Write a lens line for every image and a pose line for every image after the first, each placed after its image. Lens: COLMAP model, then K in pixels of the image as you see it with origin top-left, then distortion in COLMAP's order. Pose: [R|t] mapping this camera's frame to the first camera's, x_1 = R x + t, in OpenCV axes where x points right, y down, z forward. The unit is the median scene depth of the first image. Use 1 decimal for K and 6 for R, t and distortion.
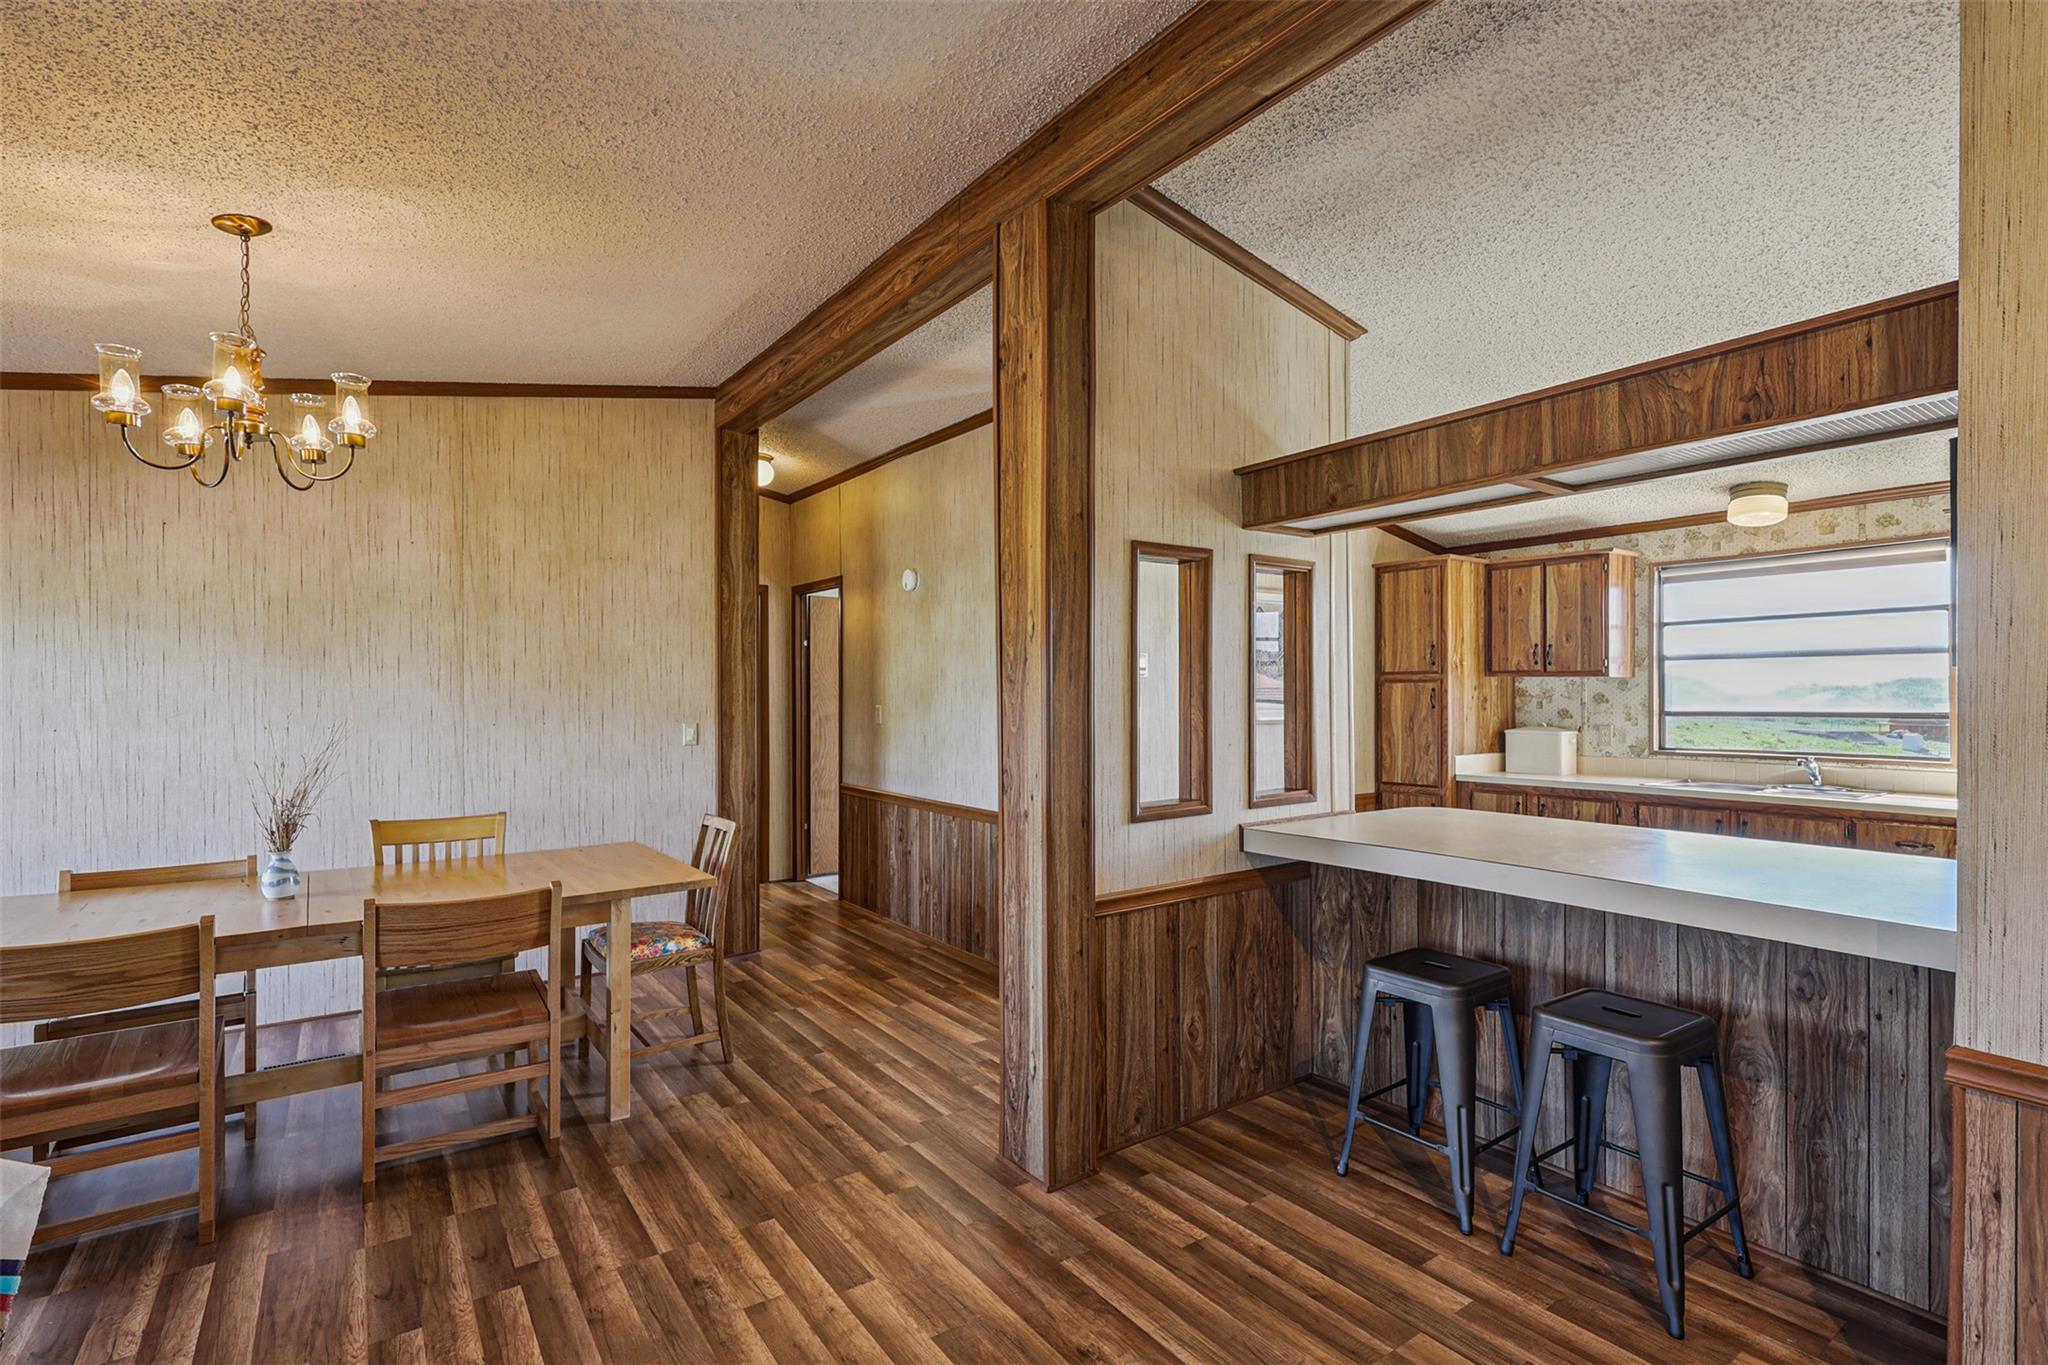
lens RADIAL K [[955.1, 0, 1020.7], [0, 955.1, 688.3], [0, 0, 1]] dist [0.001127, 0.000012]
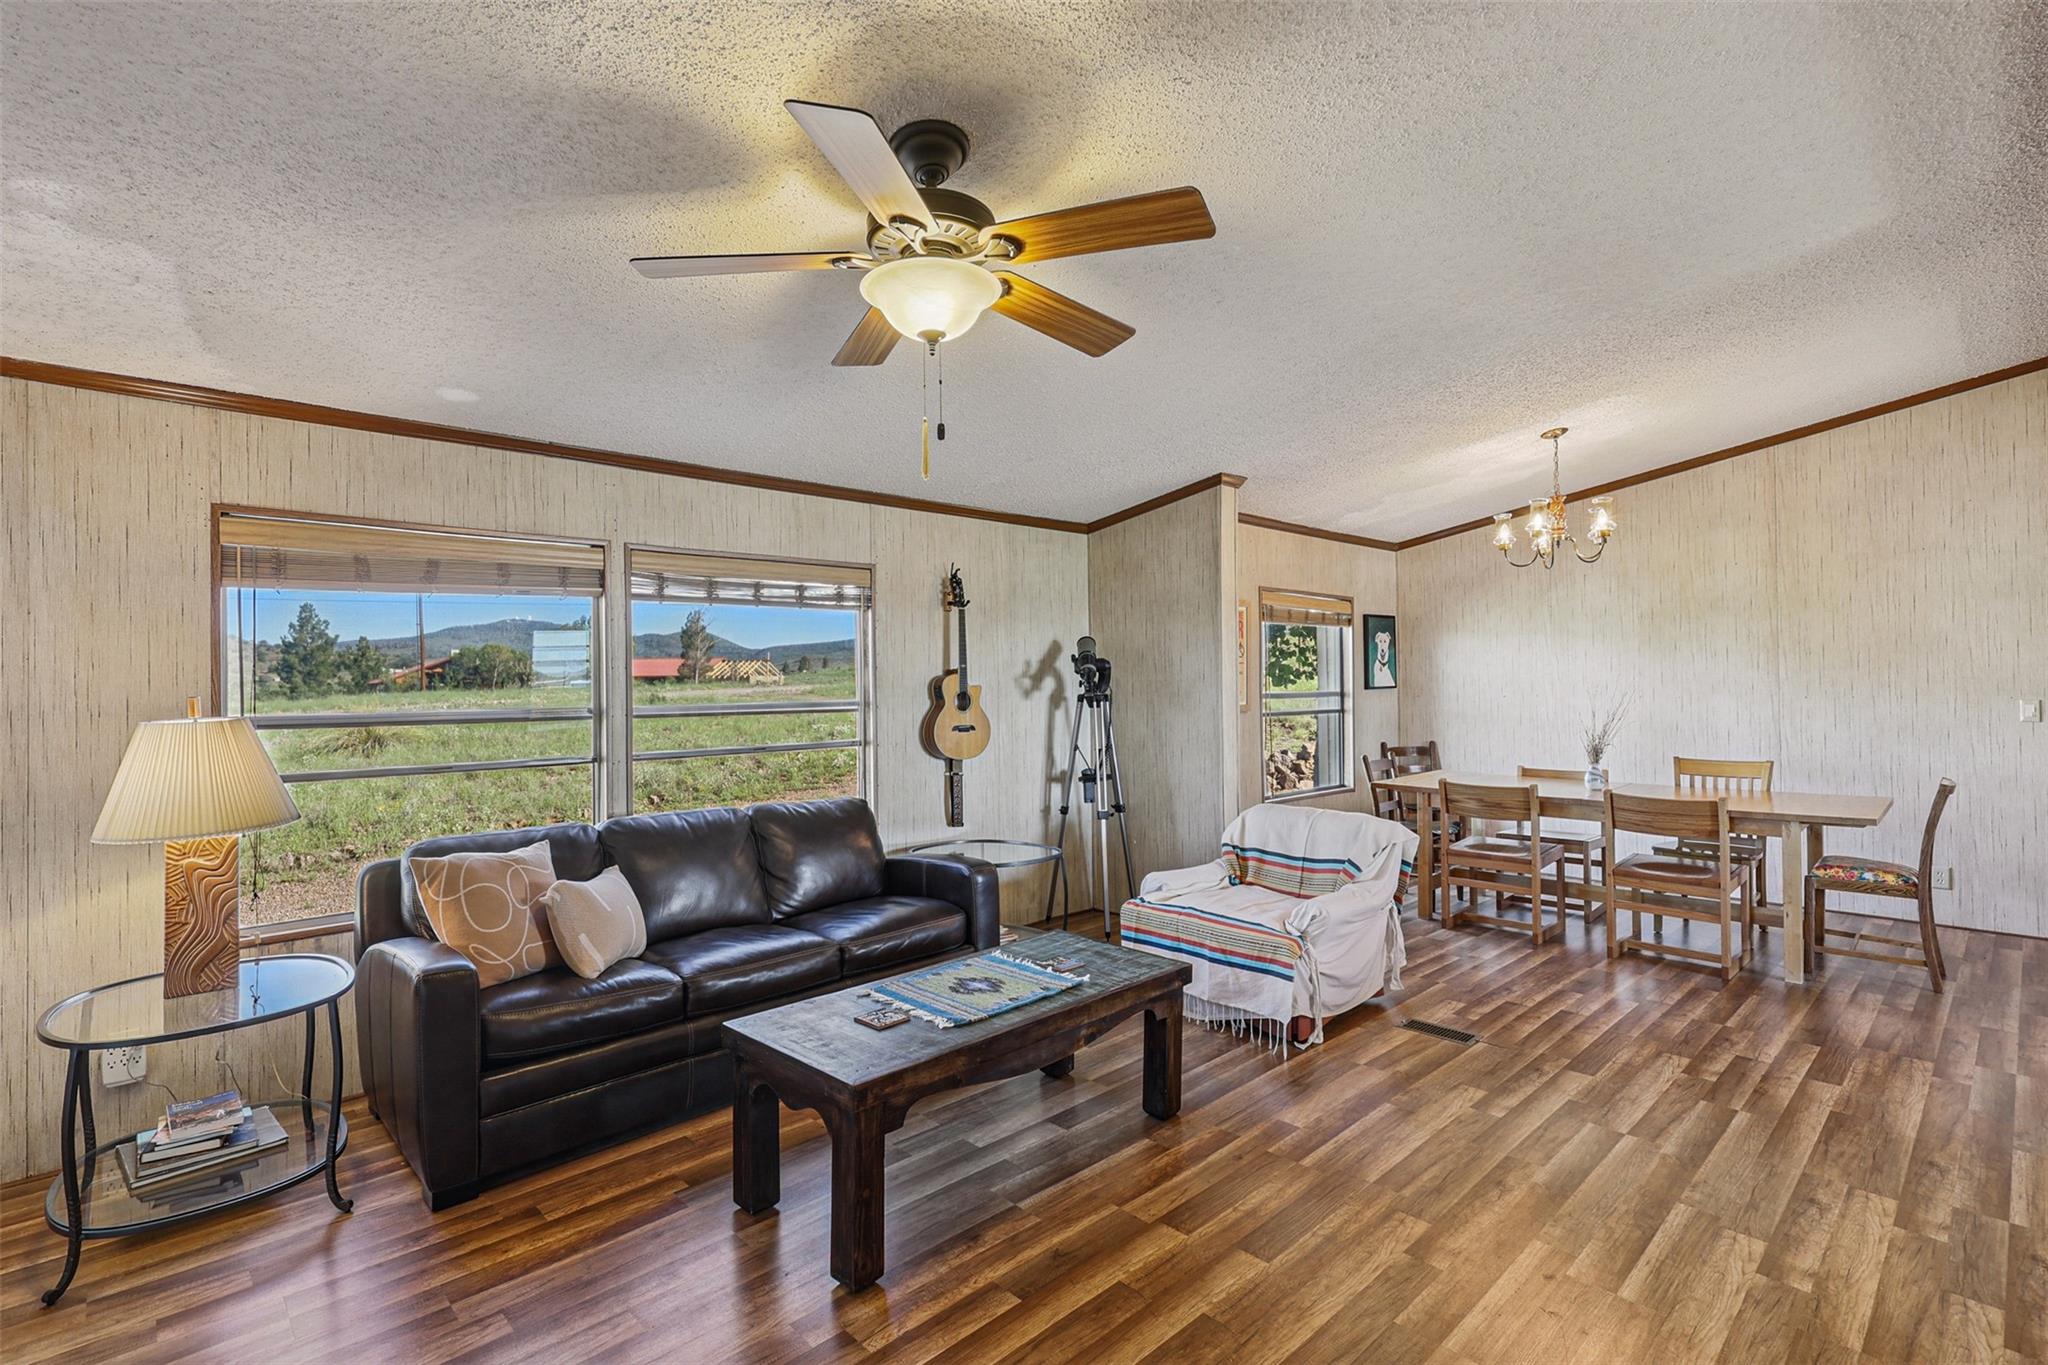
lens RADIAL K [[959.8, 0, 1024.9], [0, 959.8, 704.4], [0, 0, 1]] dist [0.003027, 0.000698]
pose [[0.144579, 0.021787, -0.989253, 0.598118], [0.017257, 0.999550, 0.024536, -0.001745], [0.989343, -0.020619, 0.144138, -0.217798]]
